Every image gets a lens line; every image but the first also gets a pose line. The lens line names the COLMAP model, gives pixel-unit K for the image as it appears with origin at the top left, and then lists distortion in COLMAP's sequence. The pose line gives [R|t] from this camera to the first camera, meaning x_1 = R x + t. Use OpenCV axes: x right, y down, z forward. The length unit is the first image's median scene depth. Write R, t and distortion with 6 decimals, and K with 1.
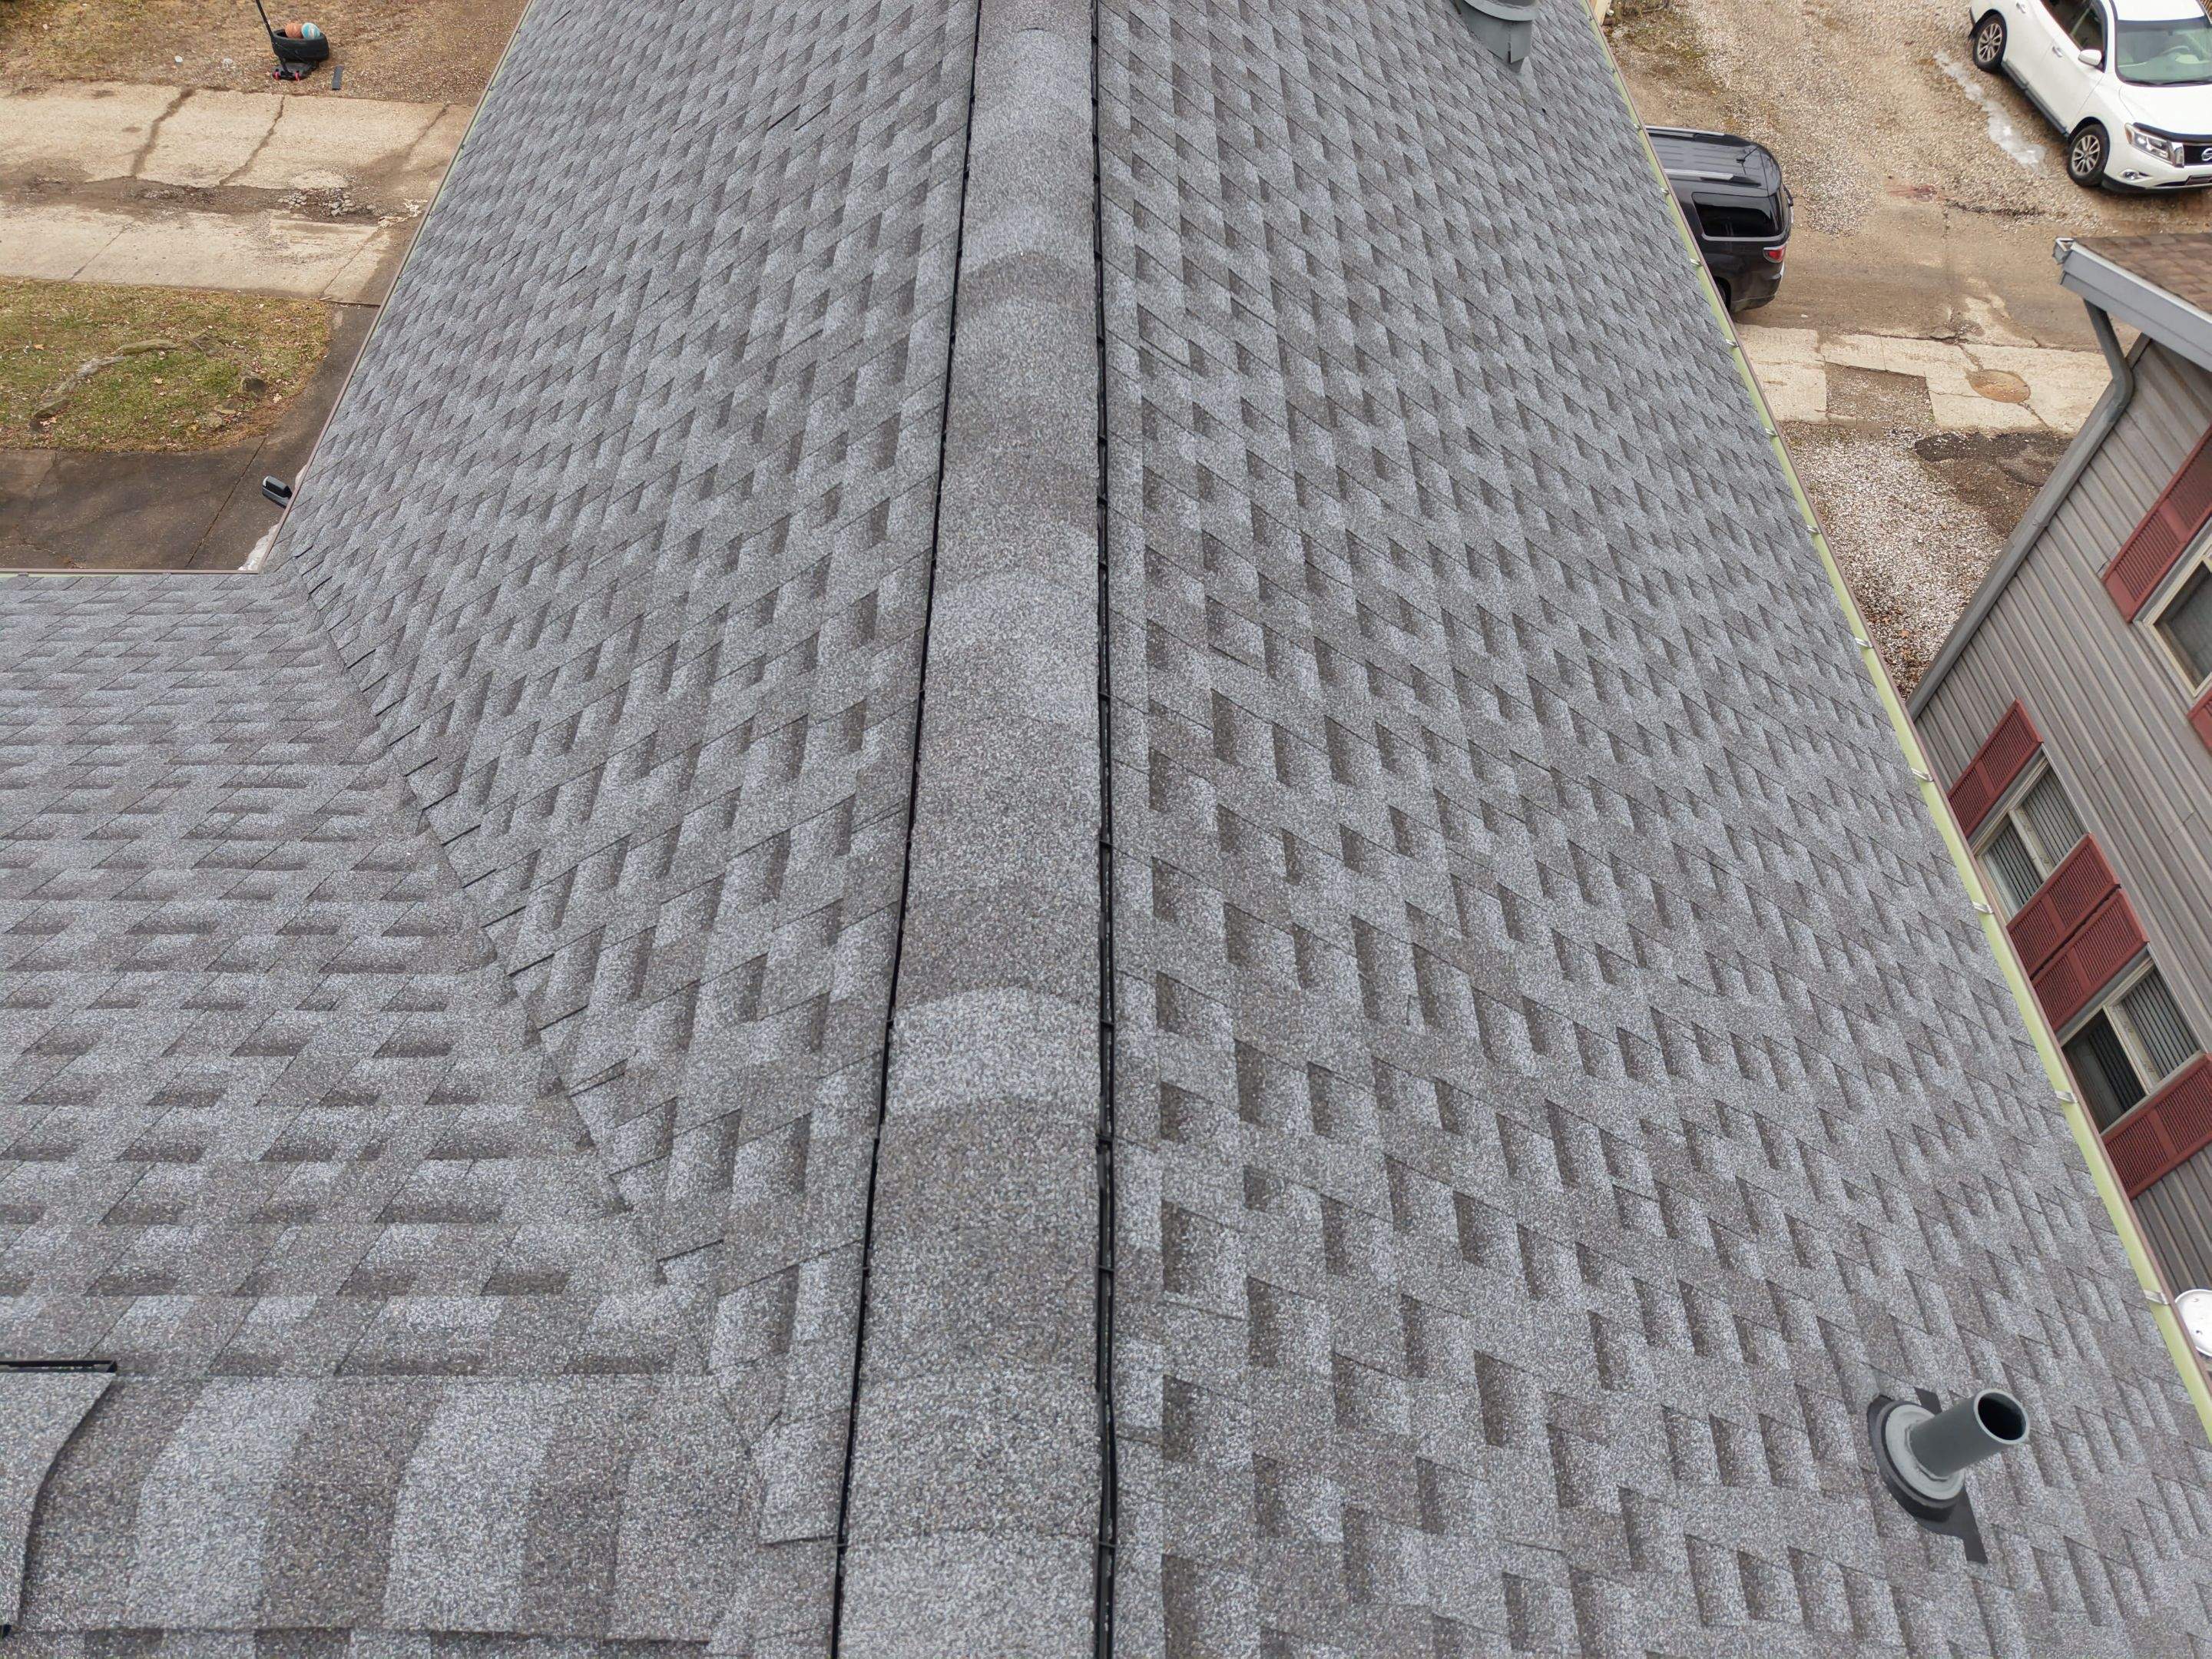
lens RADIAL K [[1491.4, 0, 1106.0], [0, 1491.4, 829.5], [0, 0, 1]] dist [0.017751, -0.001332]
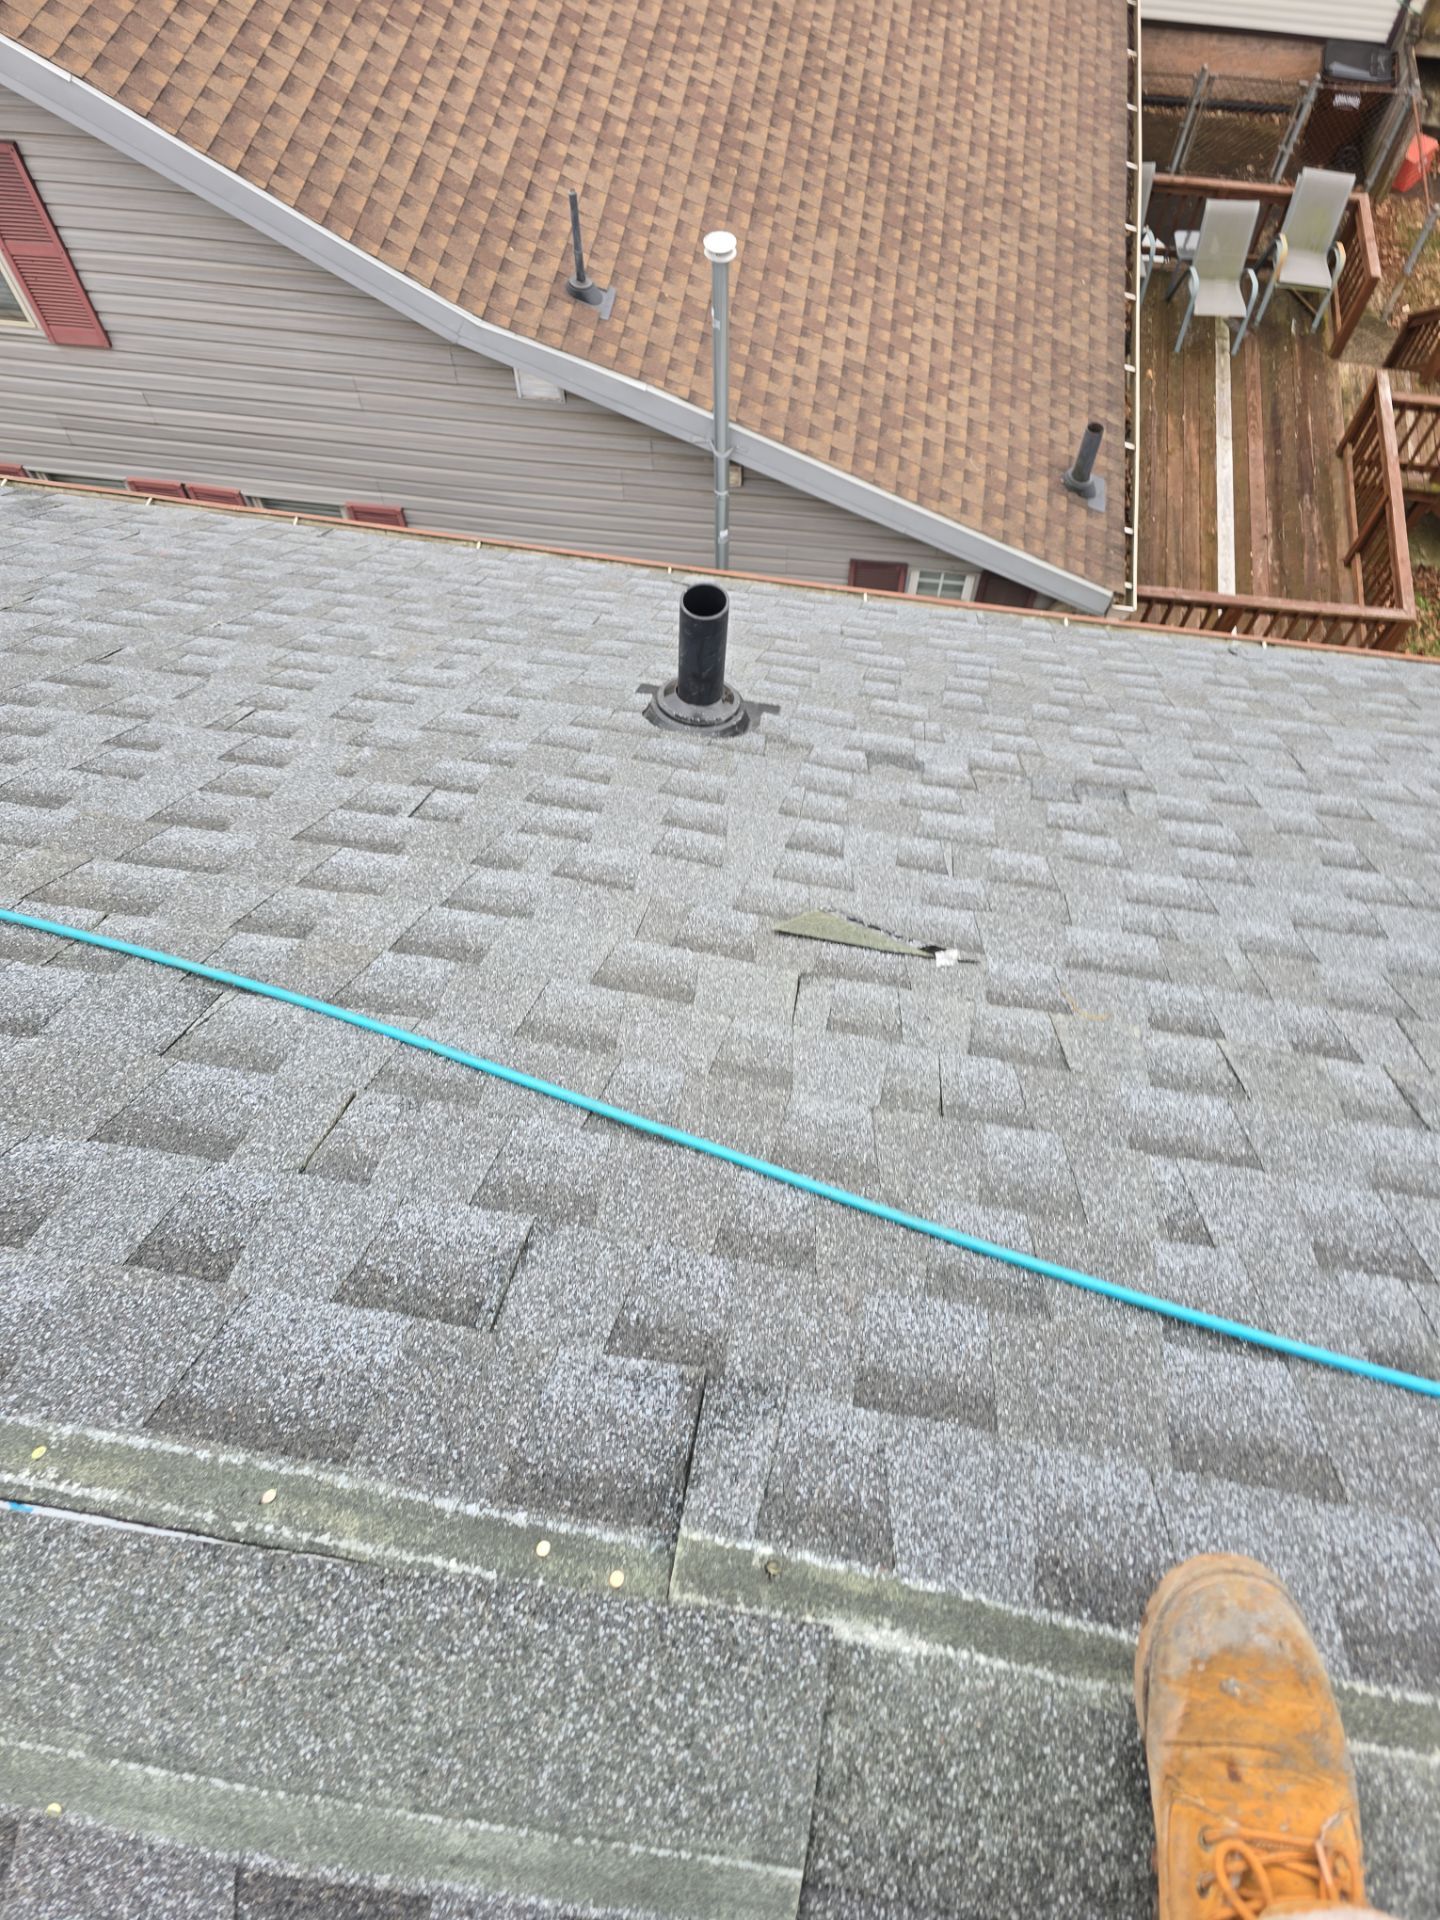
lens RADIAL K [[1284.2, 0, 720.0], [0, 1284.2, 960.0], [0, 0, 1]] dist [0.071707, -0.098114]
pose [[0.165592, -0.883452, 0.438283, -0.024593], [0.780884, 0.388891, 0.488860, 0.035252], [-0.602329, 0.261297, 0.754271, 0.269466]]
